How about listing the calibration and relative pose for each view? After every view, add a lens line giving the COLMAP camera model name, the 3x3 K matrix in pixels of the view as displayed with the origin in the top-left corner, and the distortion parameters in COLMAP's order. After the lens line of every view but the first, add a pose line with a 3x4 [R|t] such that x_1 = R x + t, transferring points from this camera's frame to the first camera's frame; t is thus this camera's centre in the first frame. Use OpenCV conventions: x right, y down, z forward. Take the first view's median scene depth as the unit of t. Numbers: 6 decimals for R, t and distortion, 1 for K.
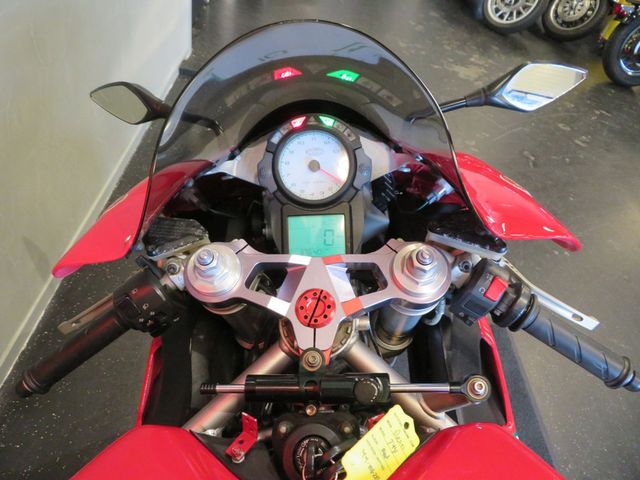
lens RADIAL K [[456.7, 0, 320.0], [0, 456.7, 240.0], [0, 0, 1]] dist [-0.007363, -0.002383]
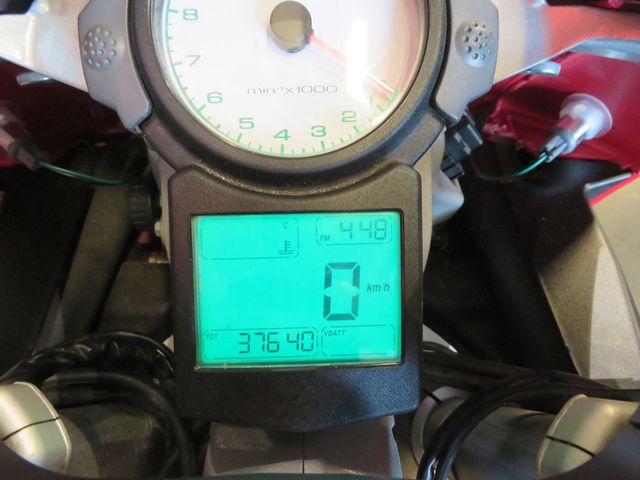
lens RADIAL K [[456.7, 0, 320.0], [0, 456.7, 240.0], [0, 0, 1]] dist [-0.007363, -0.002383]
pose [[0.998114, 0.006802, 0.061005, -0.011220], [-0.014751, 0.991296, 0.130826, -0.071863], [-0.059584, -0.131480, 0.989527, 0.702890]]
